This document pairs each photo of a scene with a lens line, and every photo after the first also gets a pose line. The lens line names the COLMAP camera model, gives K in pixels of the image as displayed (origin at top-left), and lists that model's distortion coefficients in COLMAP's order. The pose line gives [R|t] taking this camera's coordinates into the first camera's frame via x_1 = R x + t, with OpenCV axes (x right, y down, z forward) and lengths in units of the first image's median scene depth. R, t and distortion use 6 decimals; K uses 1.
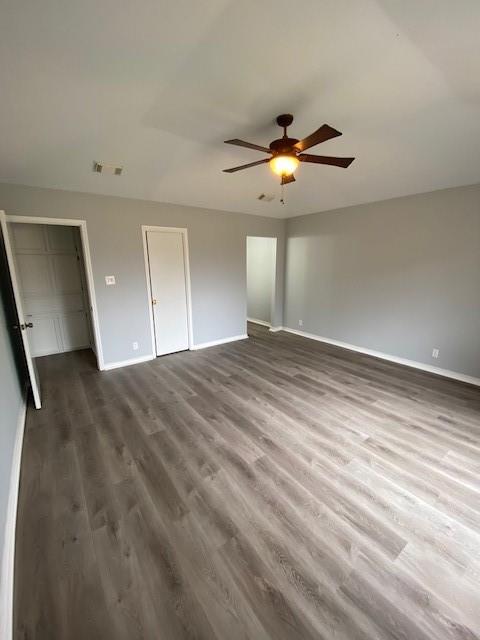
lens RADIAL K [[257.2, 0, 238.6], [0, 257.2, 322.7], [0, 0, 1]] dist [0.001393, -0.000213]
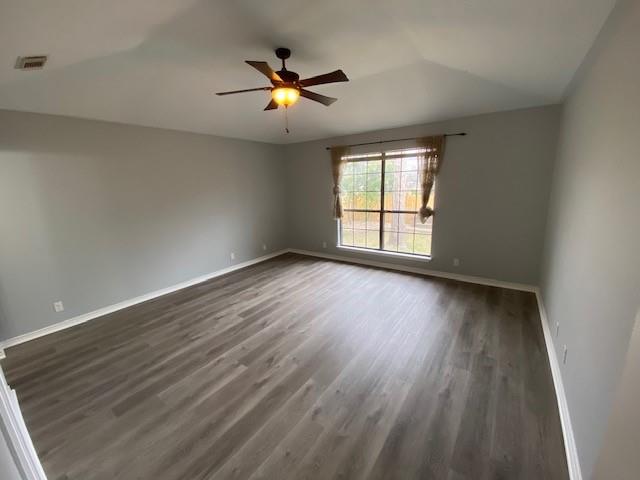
lens RADIAL K [[257.2, 0, 334.4], [0, 257.2, 236.8], [0, 0, 1]] dist [0.001393, -0.000213]
pose [[-0.339911, -0.180609, 0.922952, -0.669908], [0.257315, 0.926078, 0.275987, -0.215395], [-0.904571, 0.331300, -0.268311, 0.903223]]
